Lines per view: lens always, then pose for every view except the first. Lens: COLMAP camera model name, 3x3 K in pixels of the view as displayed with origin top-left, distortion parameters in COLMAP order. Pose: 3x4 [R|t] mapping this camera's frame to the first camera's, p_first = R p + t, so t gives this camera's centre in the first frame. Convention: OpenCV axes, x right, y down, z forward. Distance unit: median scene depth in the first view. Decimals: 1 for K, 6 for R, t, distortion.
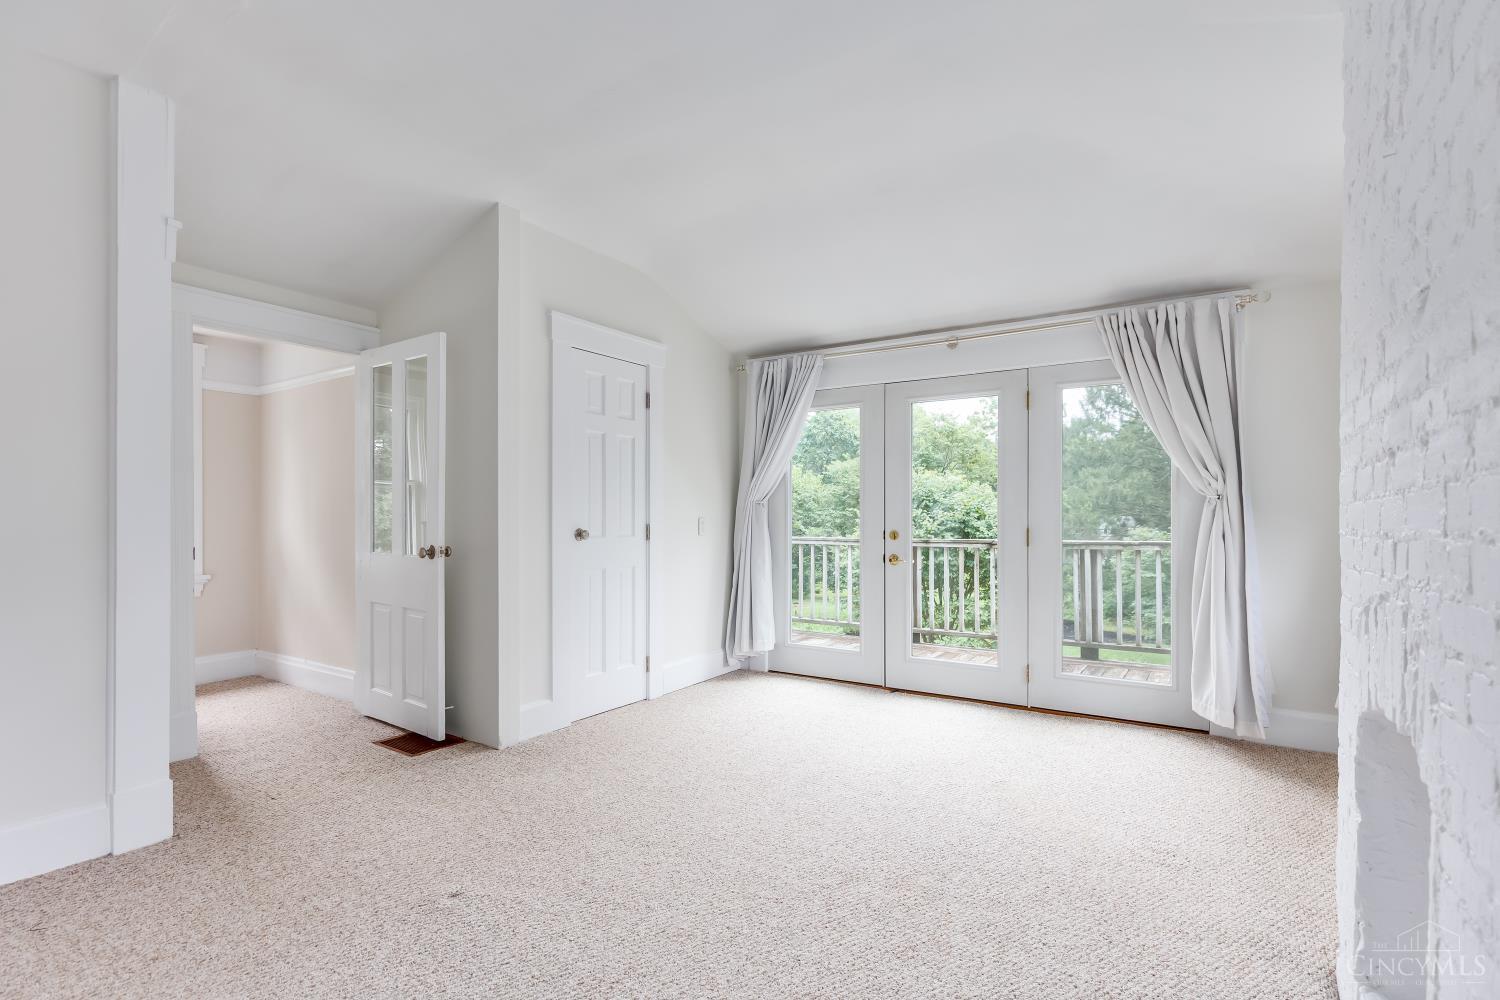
lens RADIAL K [[712.3, 0, 756.5], [0, 712.3, 514.6], [0, 0, 1]] dist [0.001880, 0.000312]
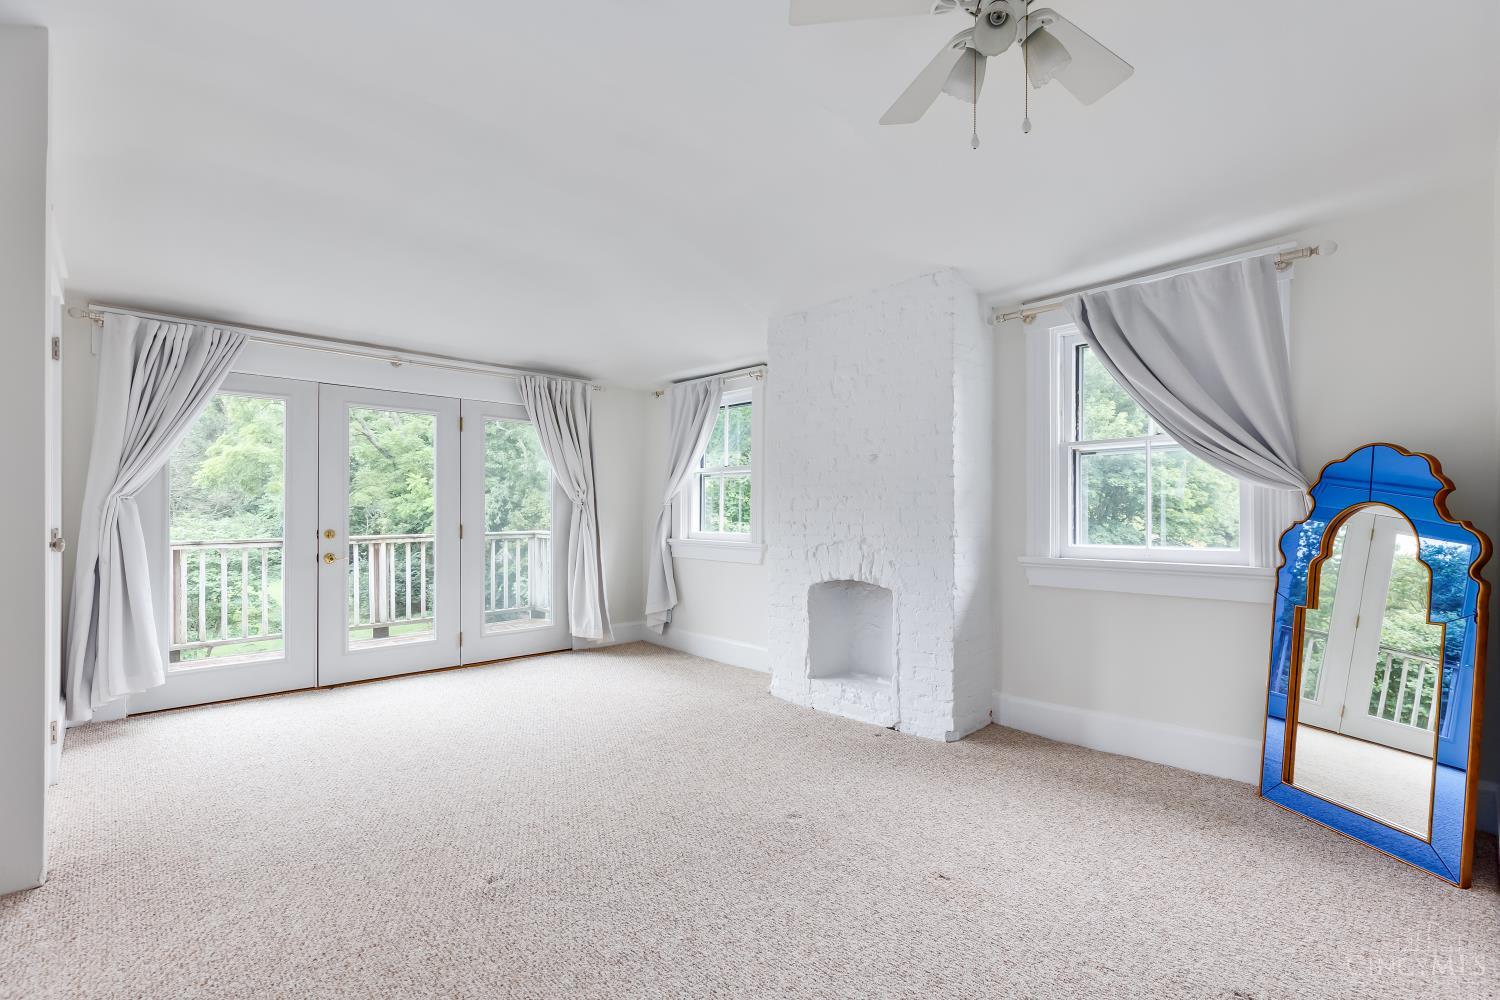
lens RADIAL K [[673.8, 0, 767.0], [0, 673.8, 504.5], [0, 0, 1]] dist [0.002839, -0.000009]
pose [[0.225080, 0.012667, 0.974258, -0.604661], [-0.002327, 0.999920, -0.012463, -0.002611], [-0.974338, 0.000538, 0.225091, 0.178844]]
